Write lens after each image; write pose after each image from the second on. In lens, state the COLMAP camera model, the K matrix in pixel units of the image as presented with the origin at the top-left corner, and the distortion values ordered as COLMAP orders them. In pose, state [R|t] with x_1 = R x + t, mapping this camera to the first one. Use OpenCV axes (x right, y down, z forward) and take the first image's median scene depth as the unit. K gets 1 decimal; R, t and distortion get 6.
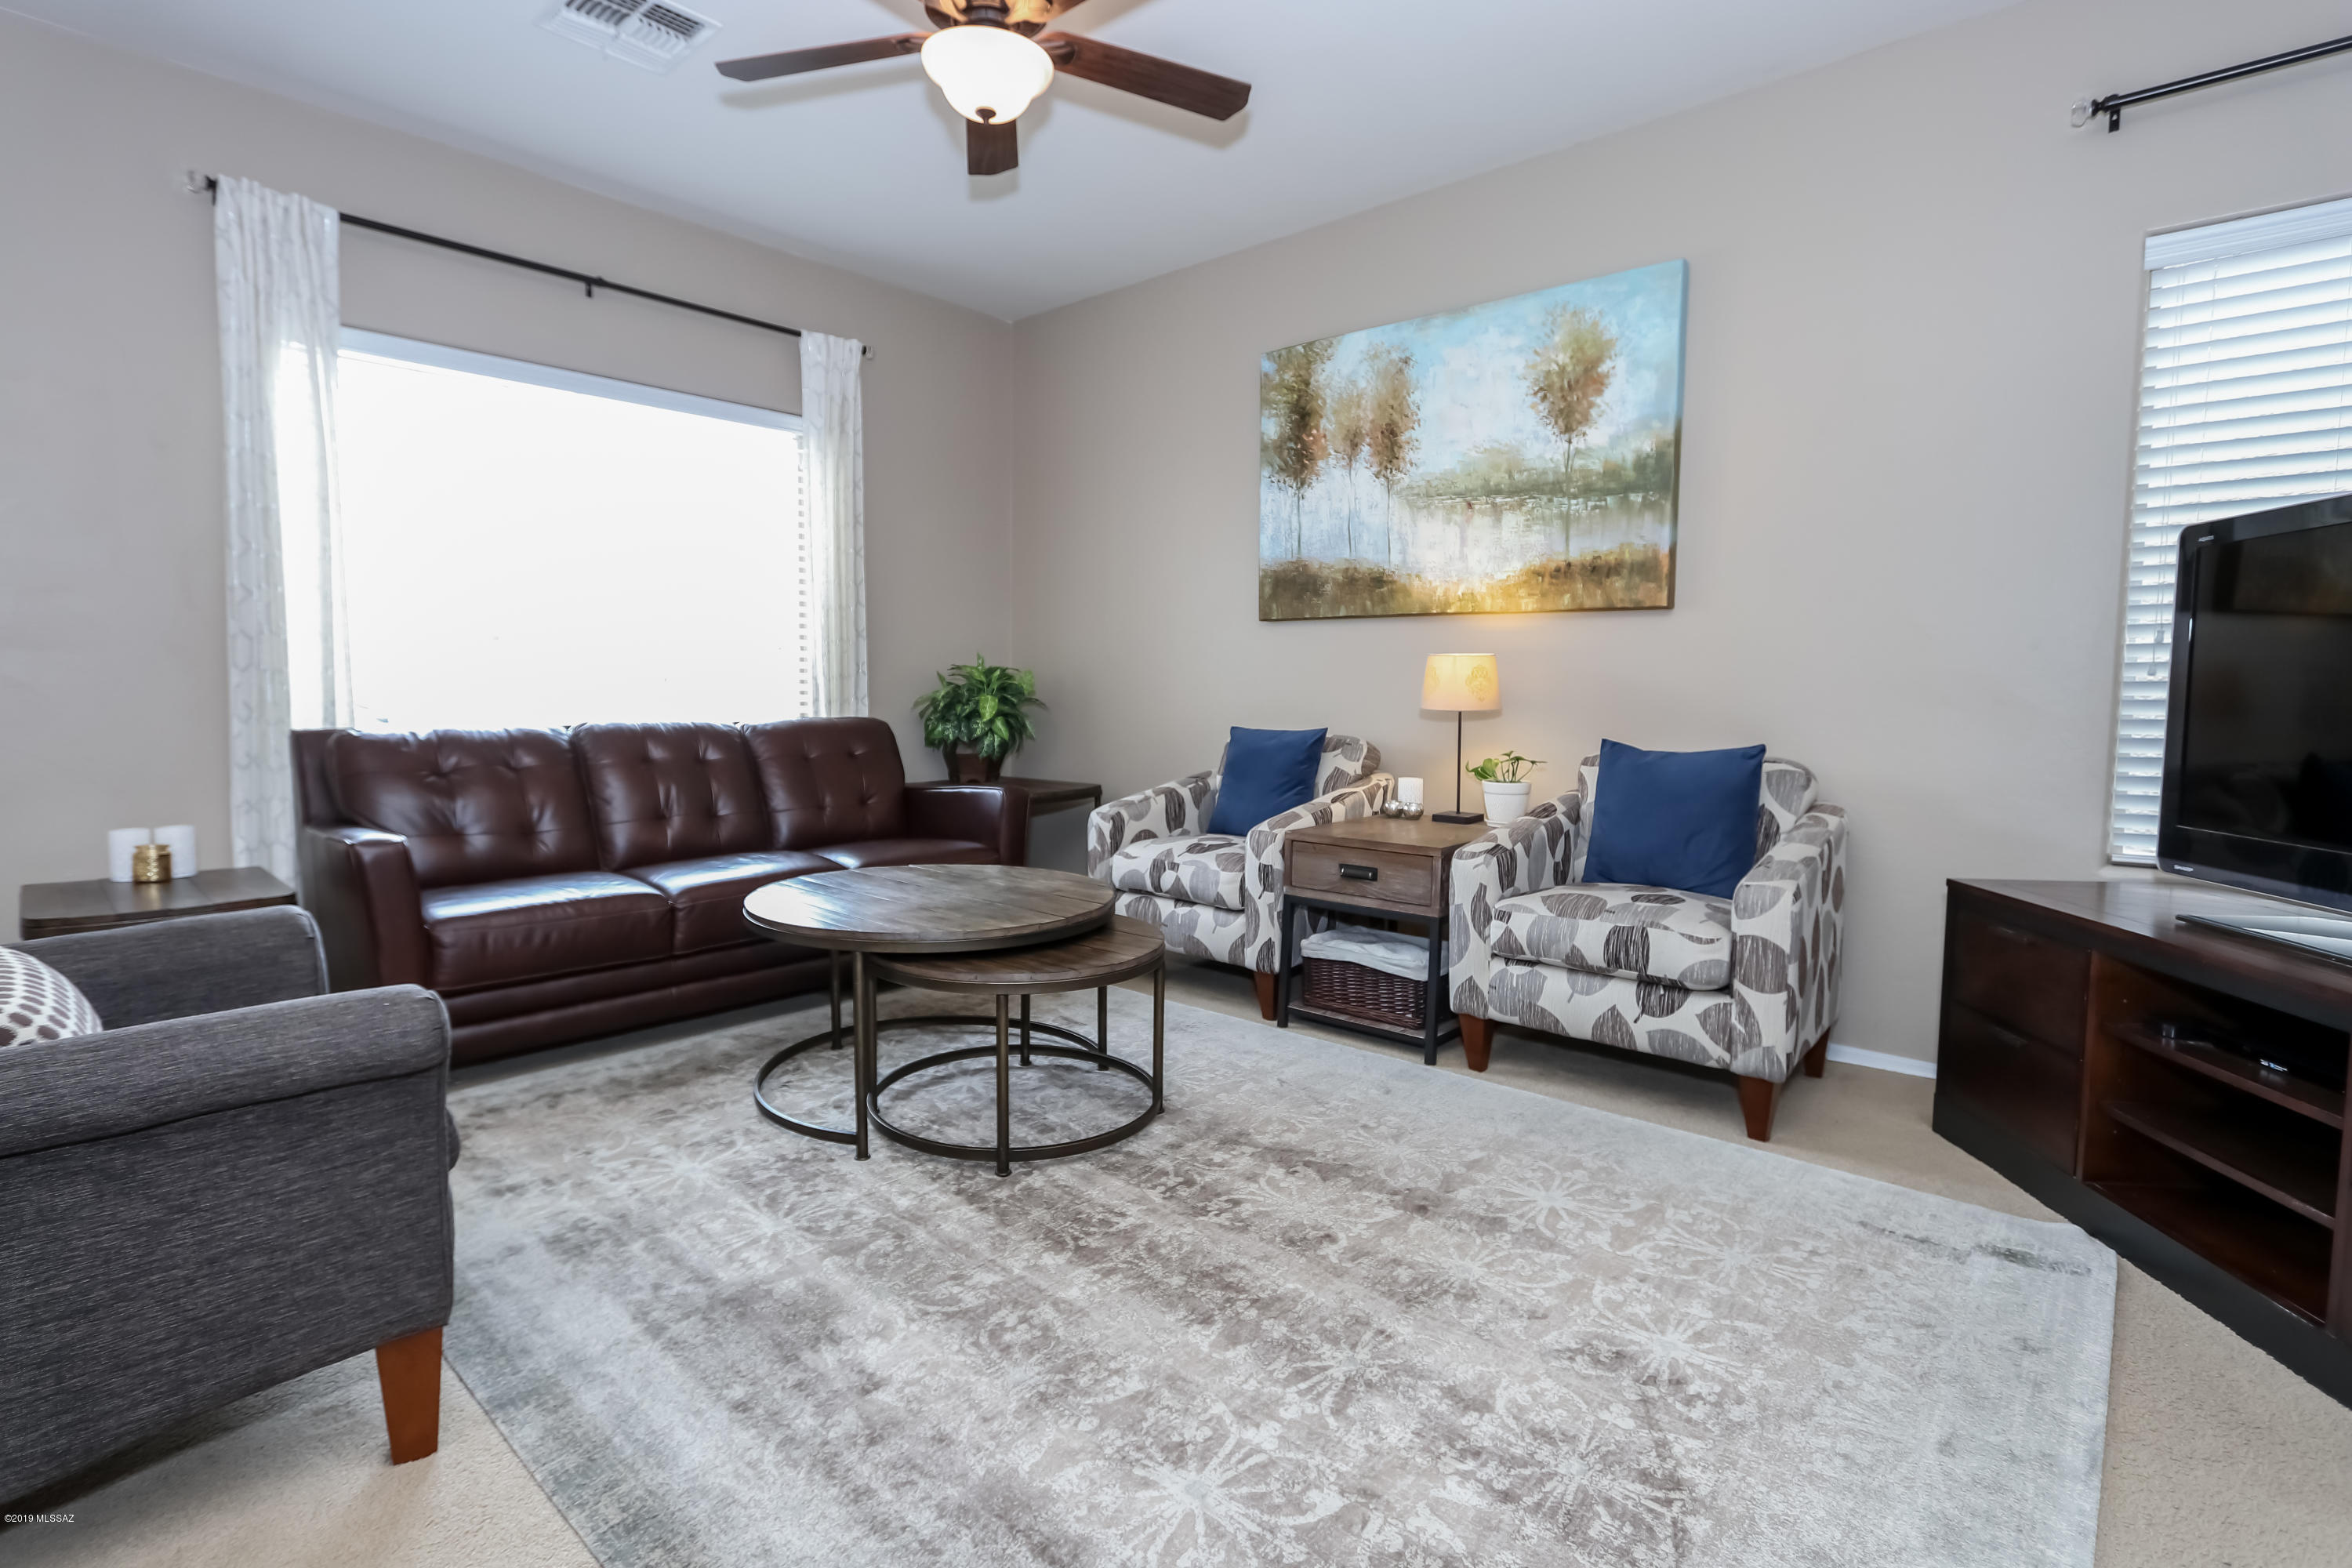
lens RADIAL K [[1121.9, 0, 1135.4], [0, 1121.9, 765.5], [0, 0, 1]] dist [-0.015675, 0.000800]
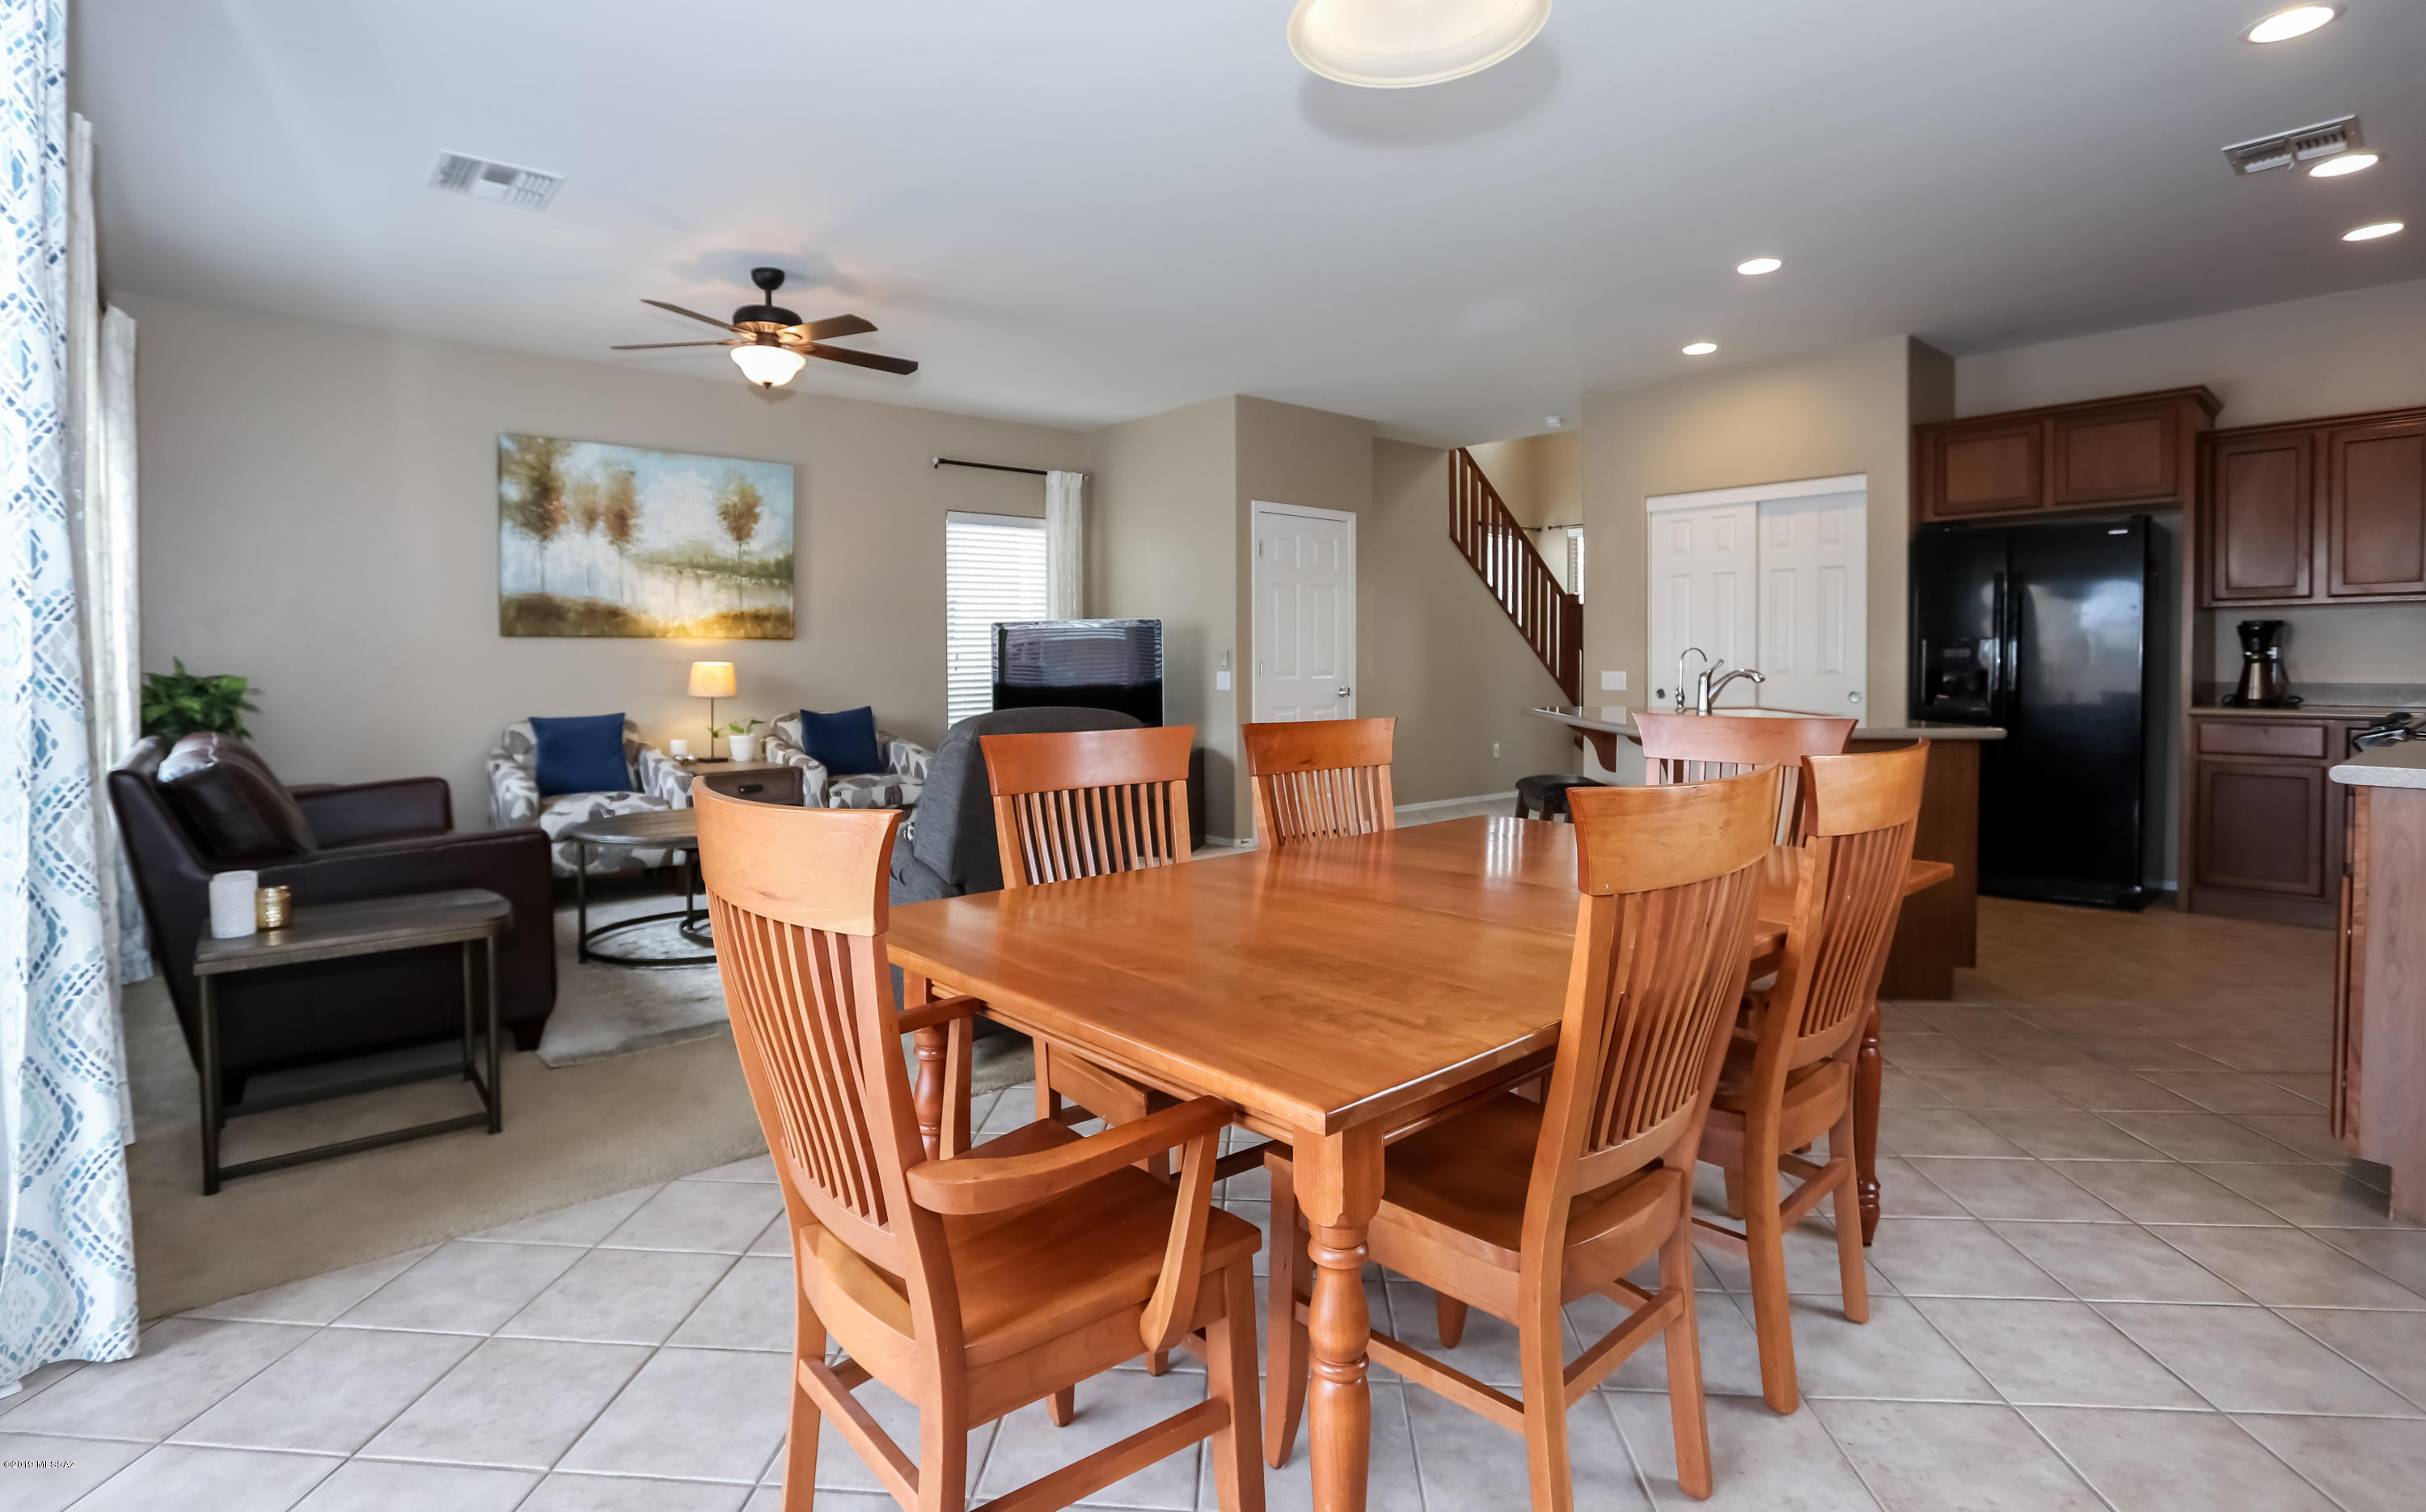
lens RADIAL K [[1164.6, 0, 1172.2], [0, 1164.6, 686.3], [0, 0, 1]] dist [-0.013327, -0.000765]
pose [[0.124422, -0.030223, 0.991769, -1.360499], [0.080268, 0.996567, 0.020300, -0.043993], [-0.988977, 0.077082, 0.126421, 0.086744]]
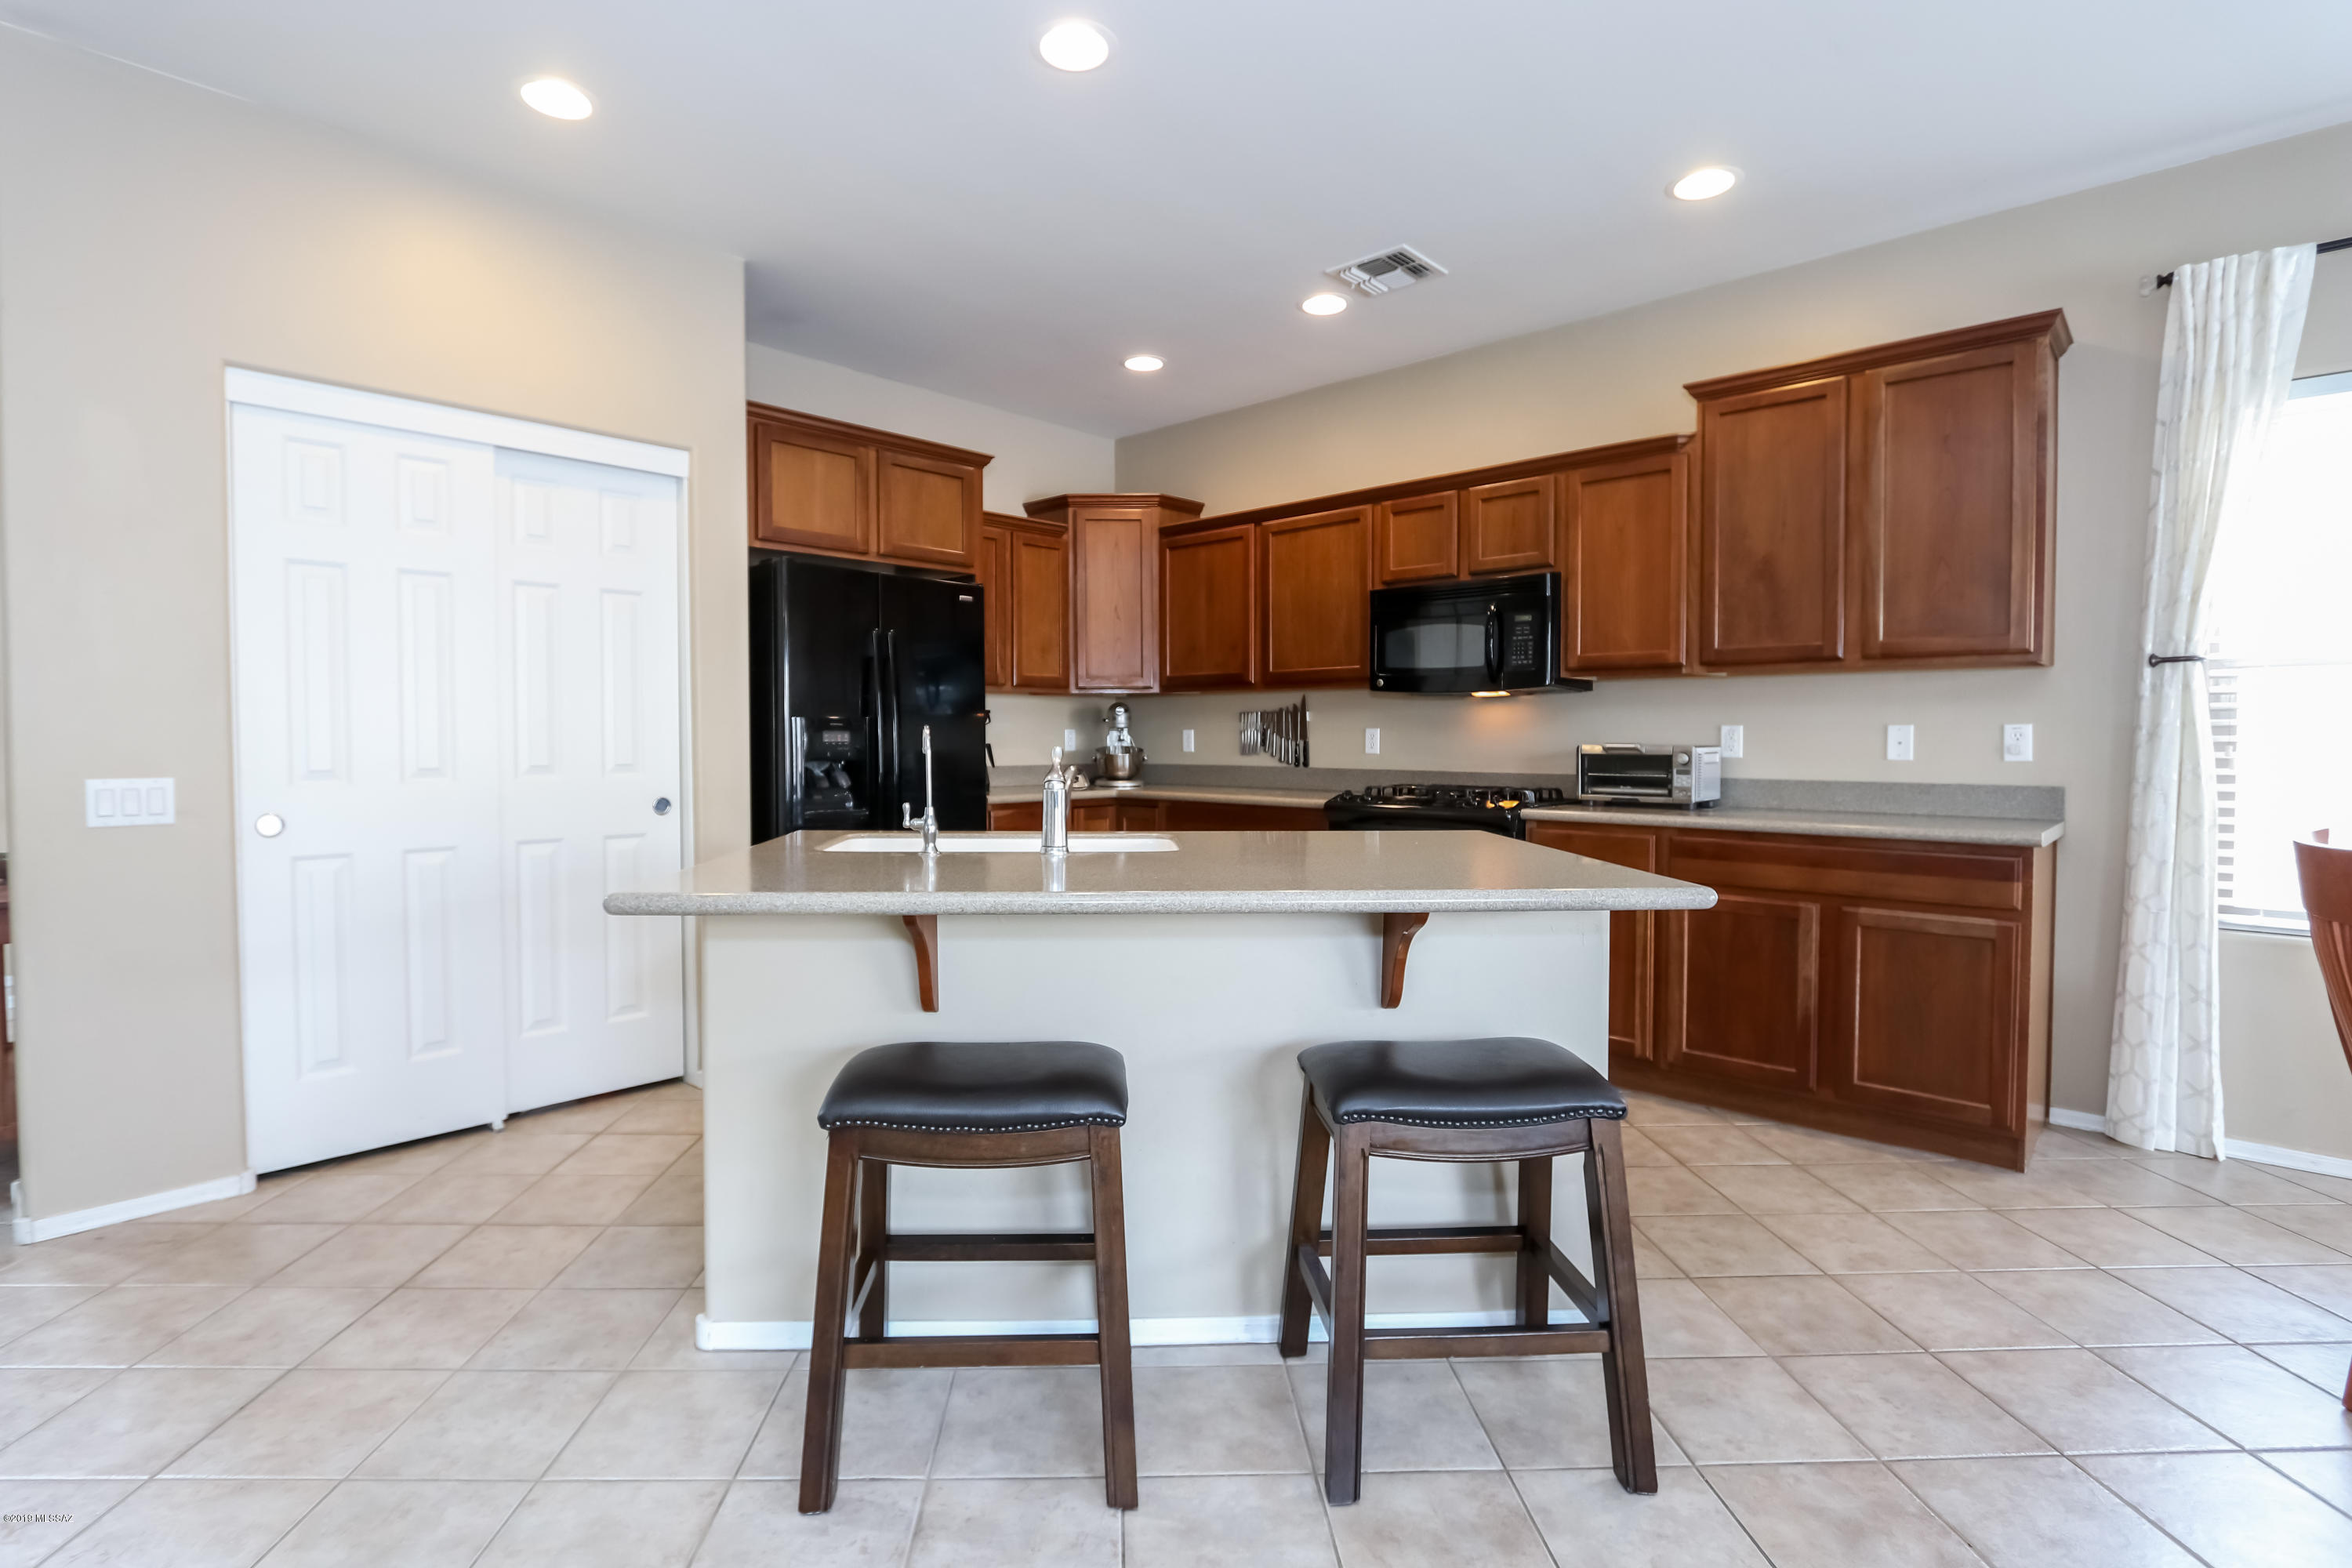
lens RADIAL K [[1111.6, 0, 1136.9], [0, 1111.6, 768.6], [0, 0, 1]] dist [-0.016878, 0.002004]
pose [[-0.999684, -0.009580, 0.023220, -0.012893], [-0.007097, 0.994475, 0.104729, -0.056753], [-0.024095, 0.104531, -0.994230, 0.303967]]
